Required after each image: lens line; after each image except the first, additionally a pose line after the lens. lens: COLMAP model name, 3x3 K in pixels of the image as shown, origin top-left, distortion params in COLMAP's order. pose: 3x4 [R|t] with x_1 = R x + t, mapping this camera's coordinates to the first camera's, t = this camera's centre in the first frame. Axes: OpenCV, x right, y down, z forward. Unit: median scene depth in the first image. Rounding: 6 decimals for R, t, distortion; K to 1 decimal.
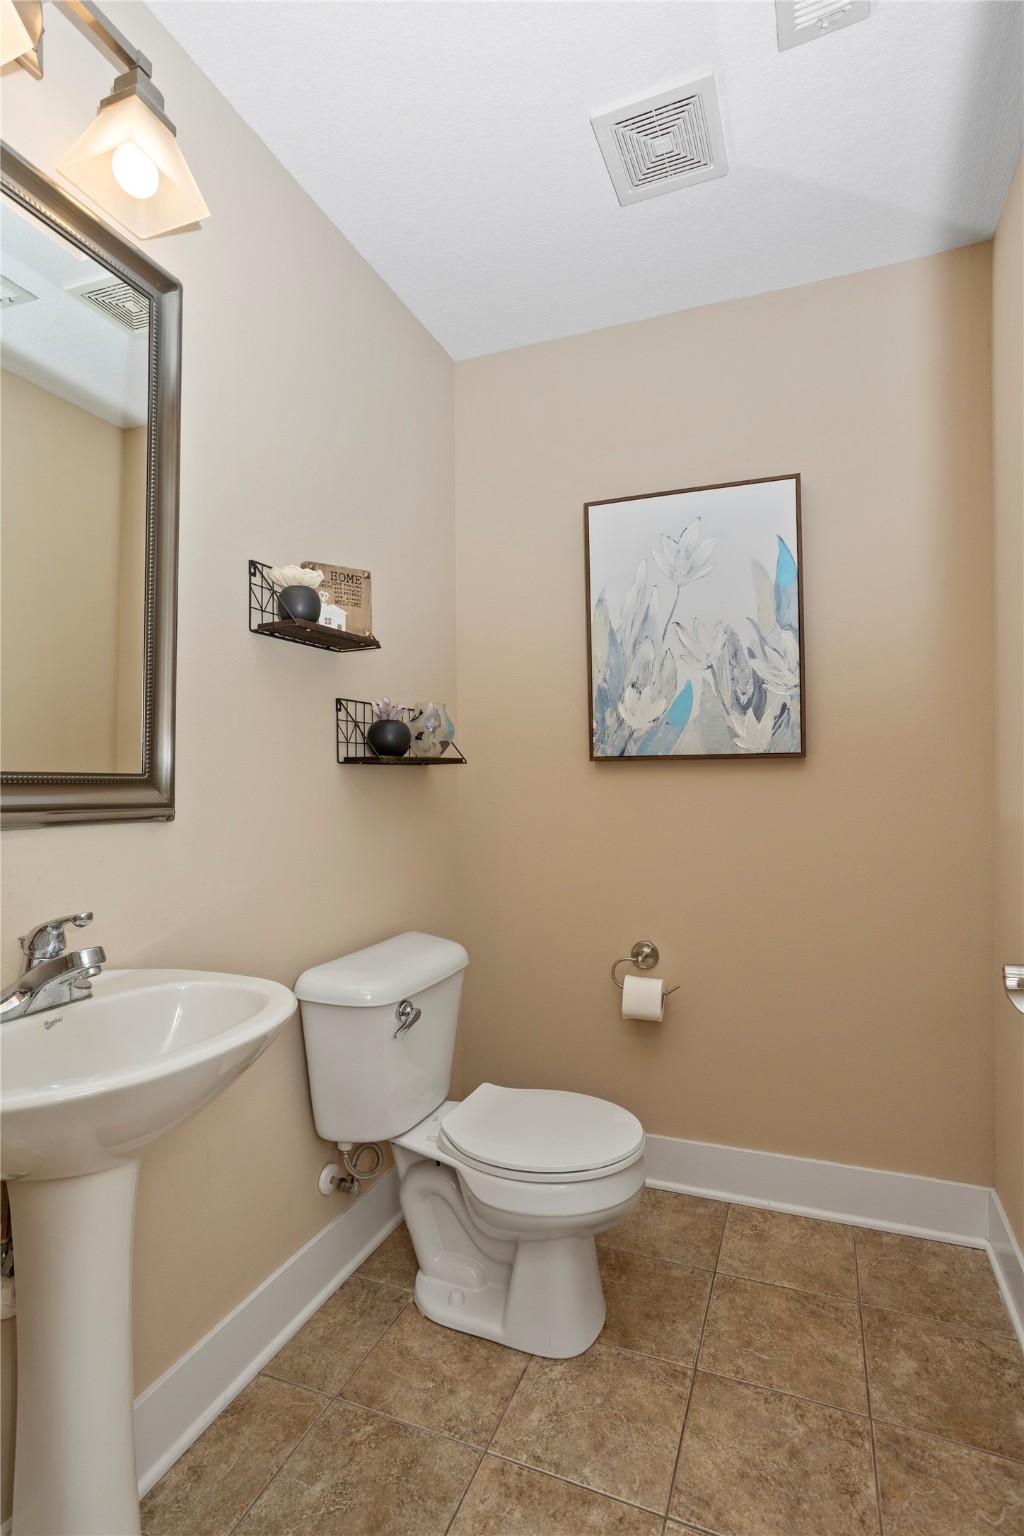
lens RADIAL K [[754.5, 0, 518.5], [0, 754.5, 772.8], [0, 0, 1]] dist [-0.033010, 0.006410]
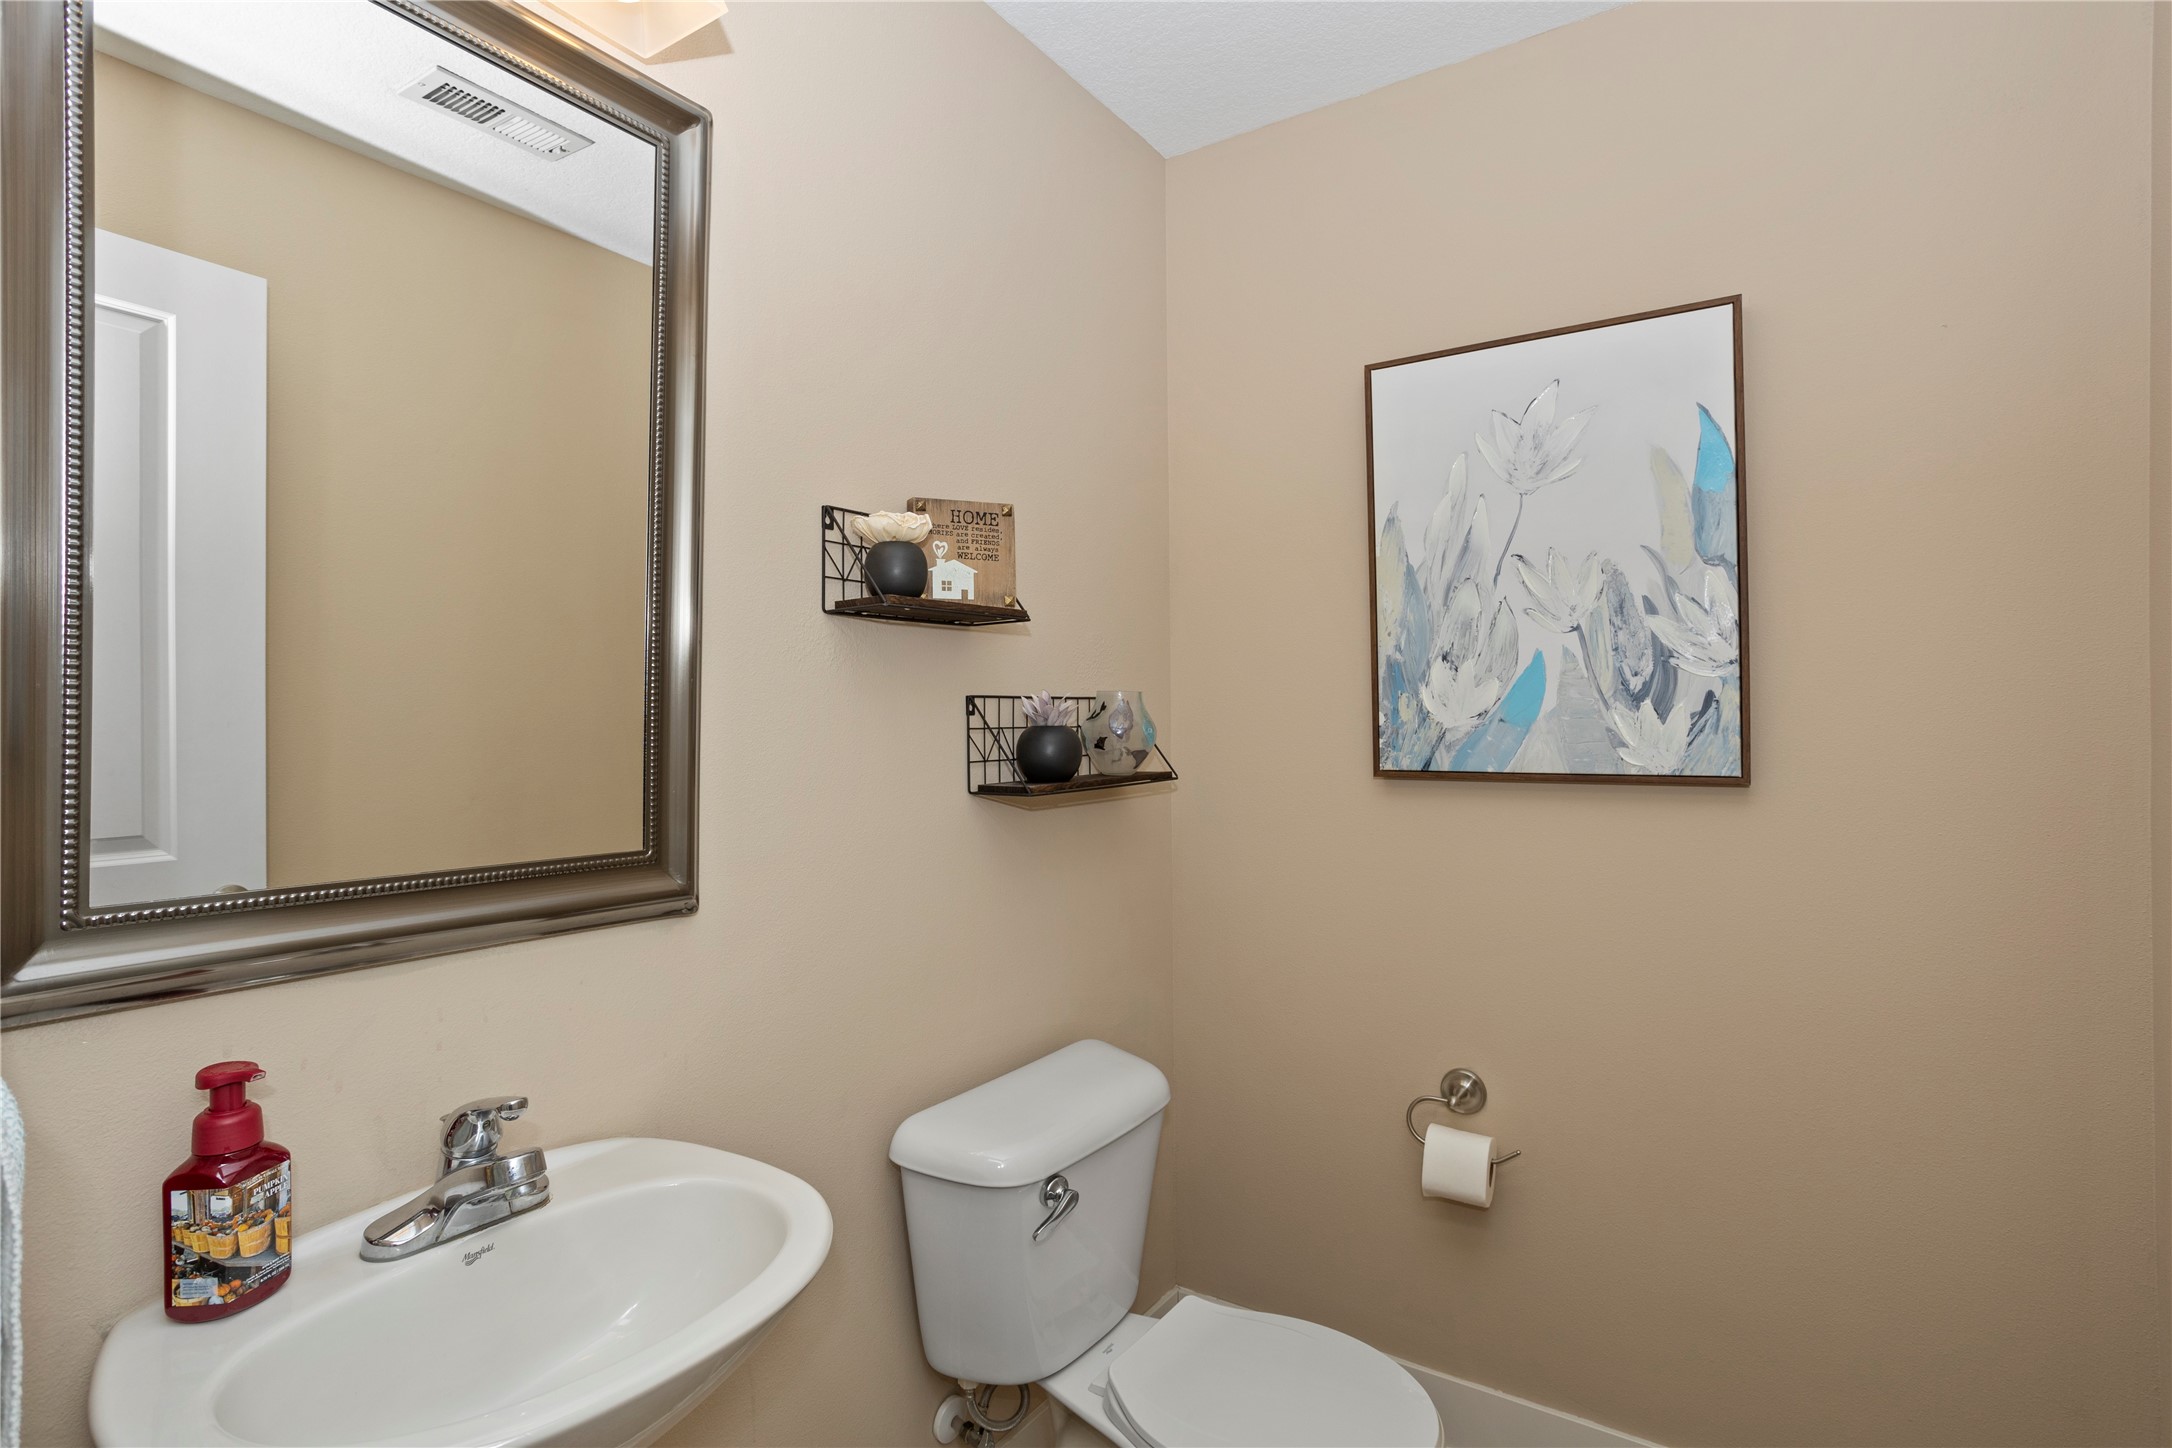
lens RADIAL K [[1066.9, 0, 1078.6], [0, 1066.9, 722.5], [0, 0, 1]] dist [-0.033010, 0.006410]
pose [[0.976211, 0.001793, -0.216817, 0.056398], [-0.000943, 0.999991, 0.004025, -0.076855], [0.216823, -0.003724, 0.976204, 0.099154]]
